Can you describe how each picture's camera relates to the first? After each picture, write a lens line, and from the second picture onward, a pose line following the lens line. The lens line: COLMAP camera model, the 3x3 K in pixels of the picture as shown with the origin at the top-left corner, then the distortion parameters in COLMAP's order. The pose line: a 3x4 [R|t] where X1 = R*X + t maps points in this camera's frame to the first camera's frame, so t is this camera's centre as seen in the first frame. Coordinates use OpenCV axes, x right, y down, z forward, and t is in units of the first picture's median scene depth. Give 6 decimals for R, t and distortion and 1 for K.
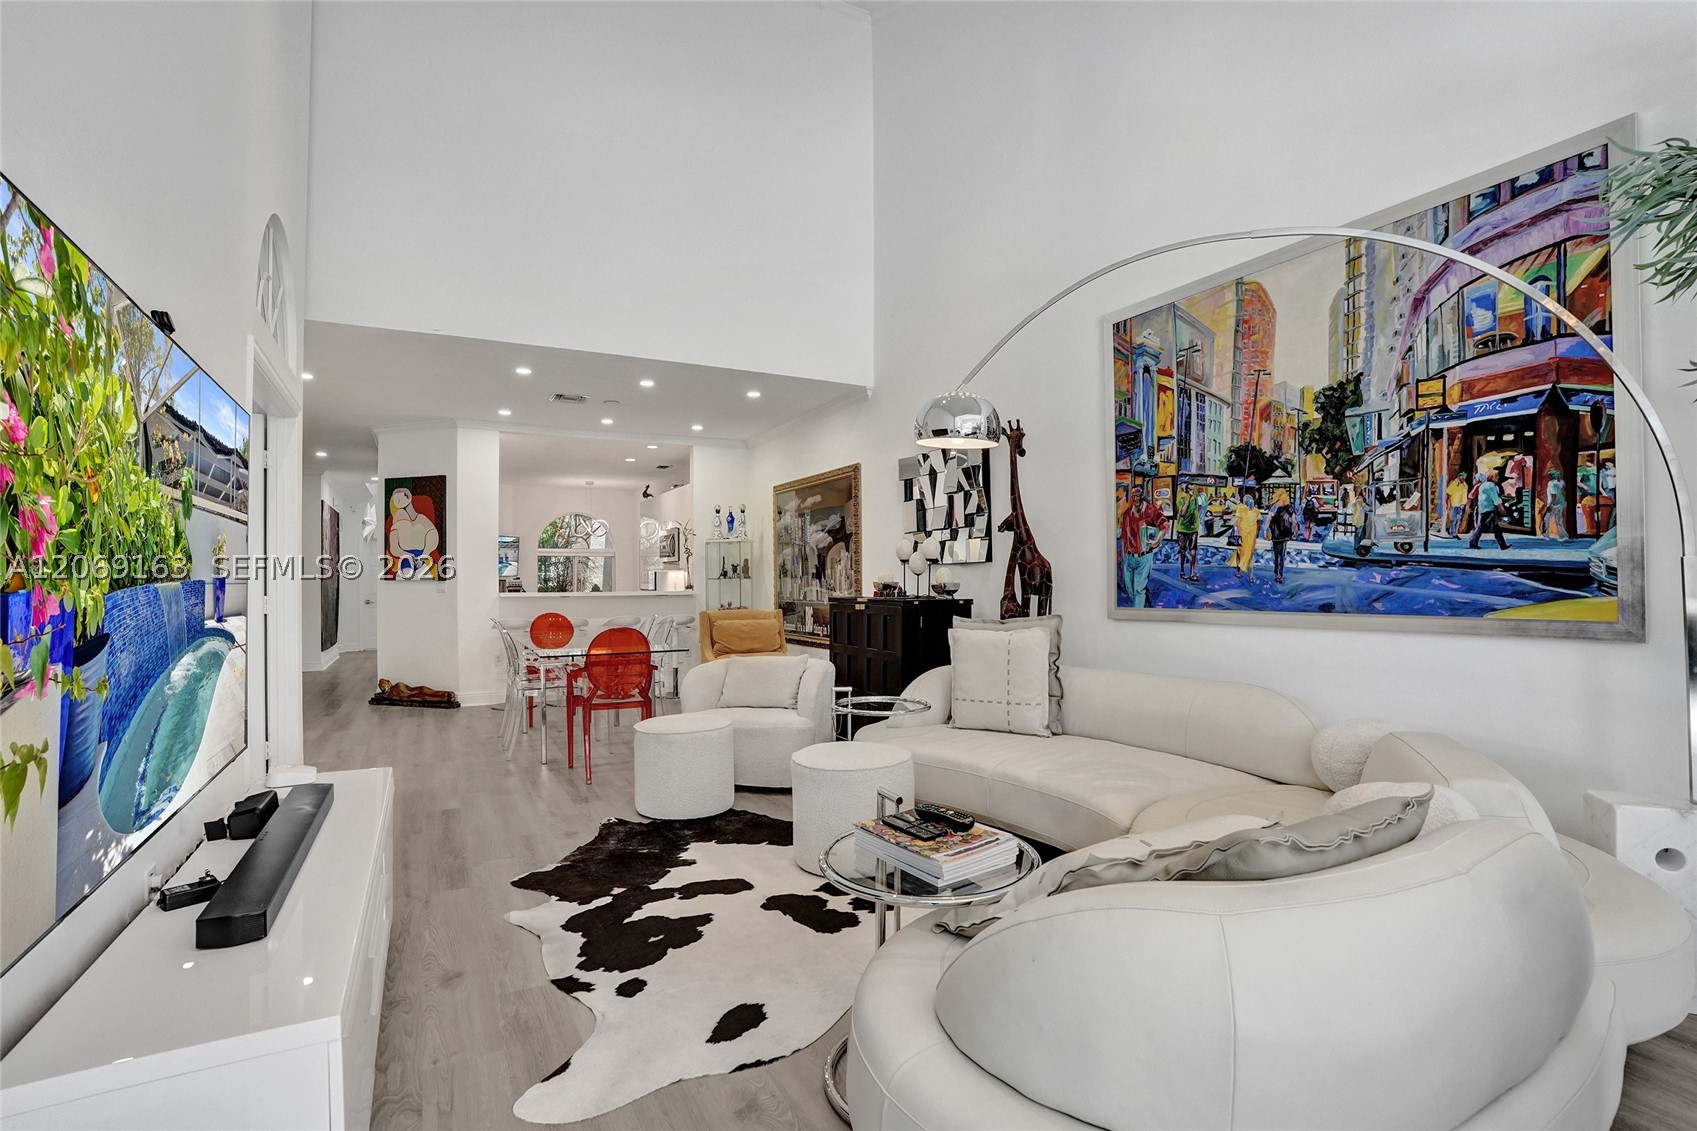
lens RADIAL K [[790.3, 0, 843.2], [0, 790.3, 565.1], [0, 0, 1]] dist [-0.051920, 0.013920]
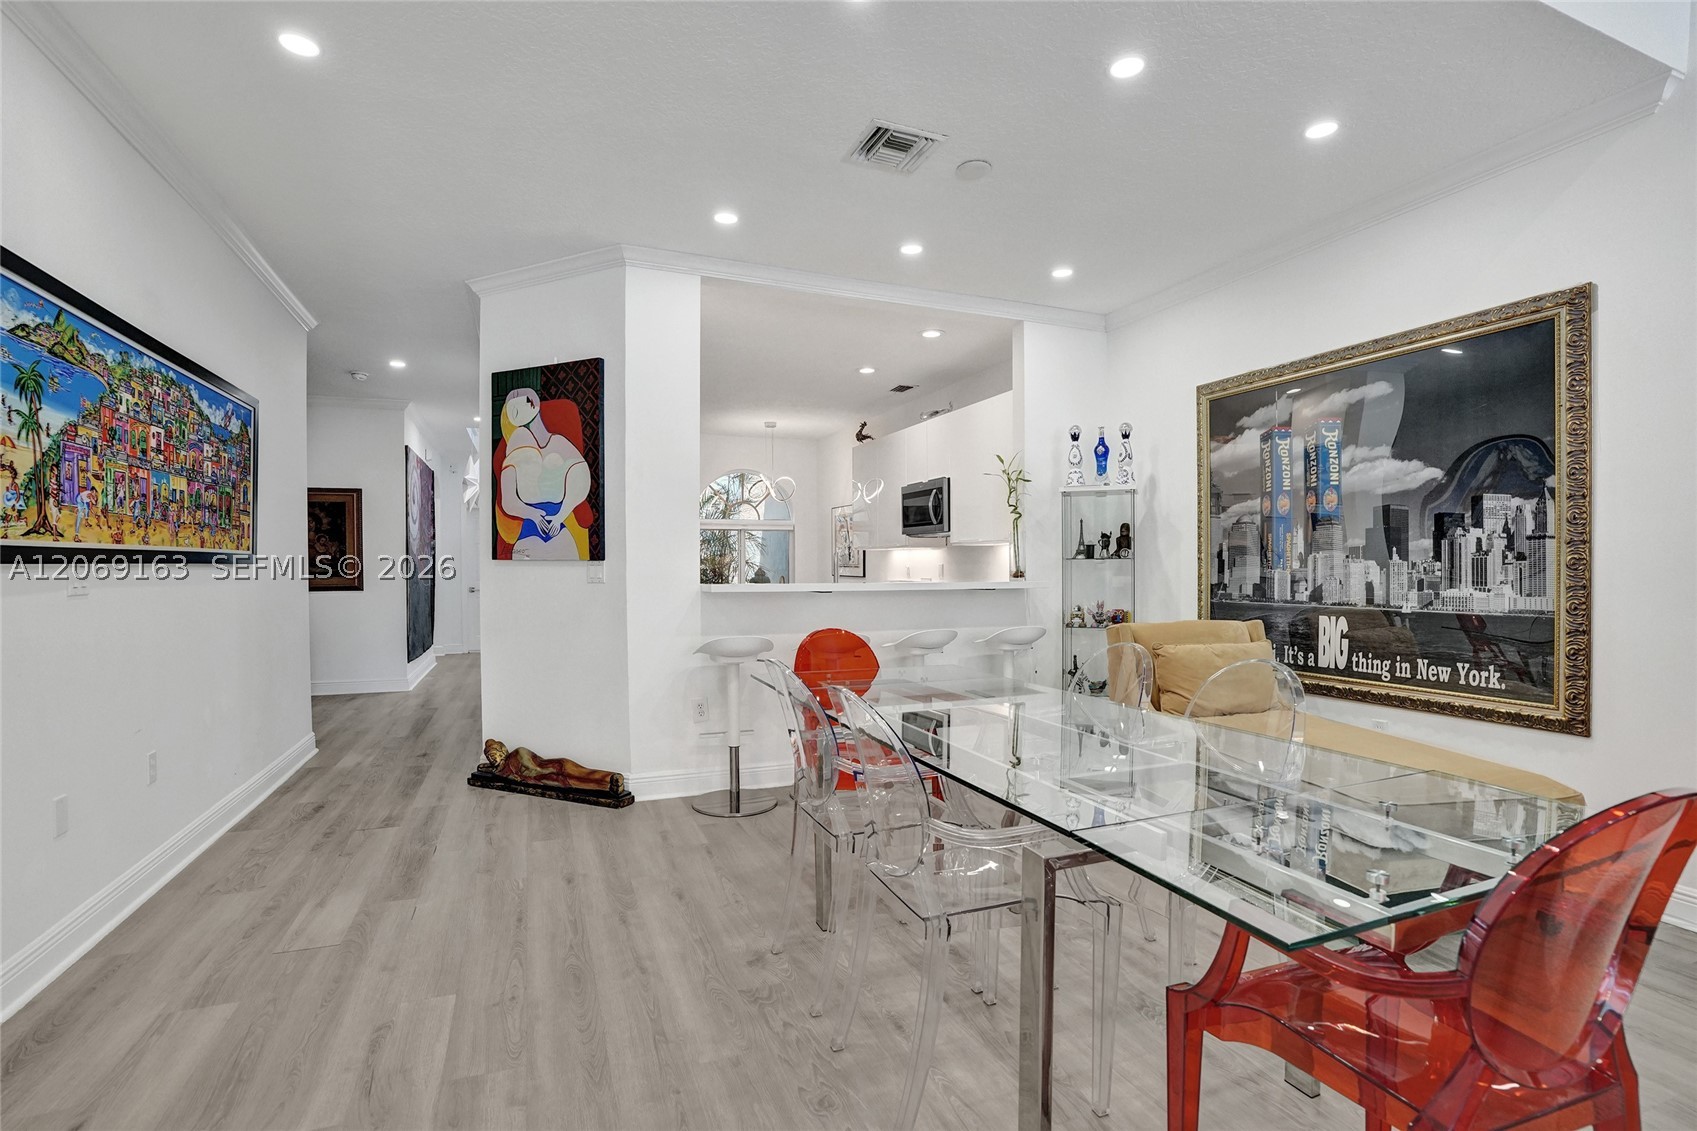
lens RADIAL K [[790.3, 0, 857.6], [0, 790.3, 573.5], [0, 0, 1]] dist [-0.051920, 0.013920]
pose [[0.995257, 0.005519, -0.097122, -0.291373], [-0.002409, 0.999482, 0.032103, 0.011015], [0.097248, -0.031717, 0.994755, 0.495743]]
